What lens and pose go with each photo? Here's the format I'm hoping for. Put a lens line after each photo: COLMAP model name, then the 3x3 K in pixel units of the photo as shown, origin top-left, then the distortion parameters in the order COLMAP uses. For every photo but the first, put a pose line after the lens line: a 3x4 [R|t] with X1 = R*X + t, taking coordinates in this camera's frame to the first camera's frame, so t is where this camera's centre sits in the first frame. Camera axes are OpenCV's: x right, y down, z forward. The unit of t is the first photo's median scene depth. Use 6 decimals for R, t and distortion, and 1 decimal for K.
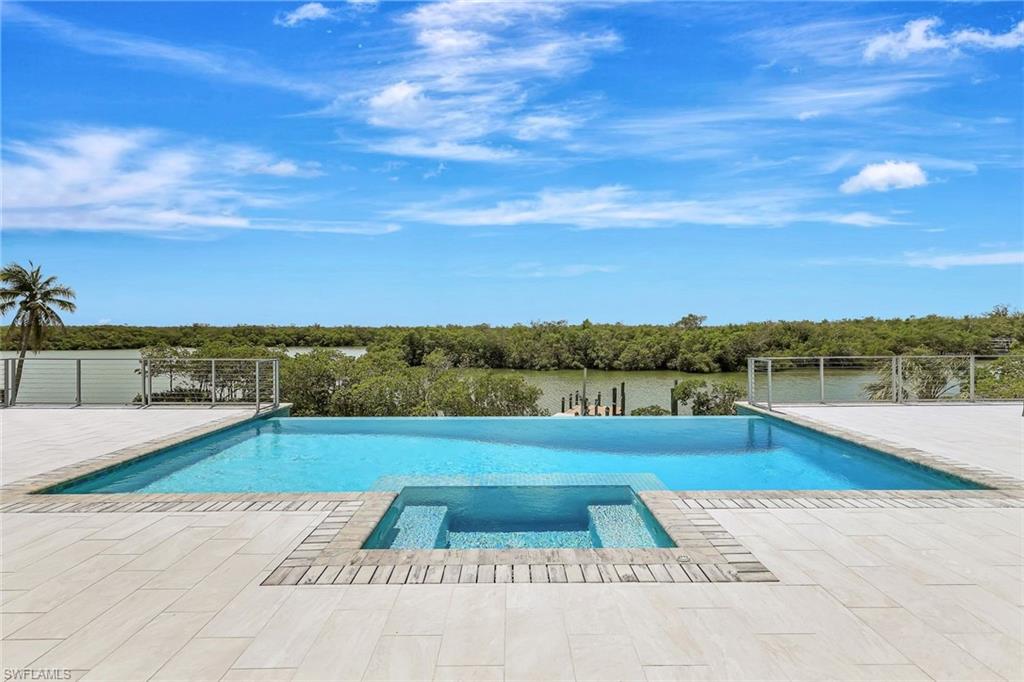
lens RADIAL K [[457.0, 0, 518.9], [0, 457.0, 337.7], [0, 0, 1]] dist [0.003813, -0.002048]
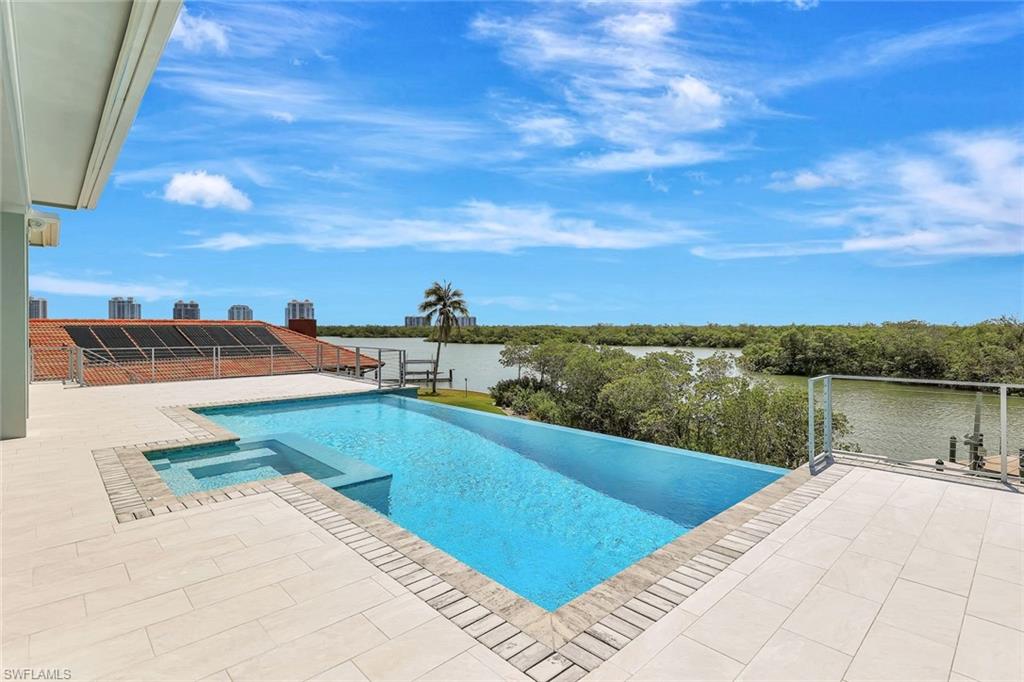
lens RADIAL K [[498.8, 0, 492.2], [0, 498.8, 329.0], [0, 0, 1]] dist [0.003953, -0.002265]
pose [[0.665931, 0.001627, -0.746012, 0.193482], [-0.014953, 0.999826, -0.011167, -0.000117], [0.745864, 0.018591, 0.665839, 0.071467]]
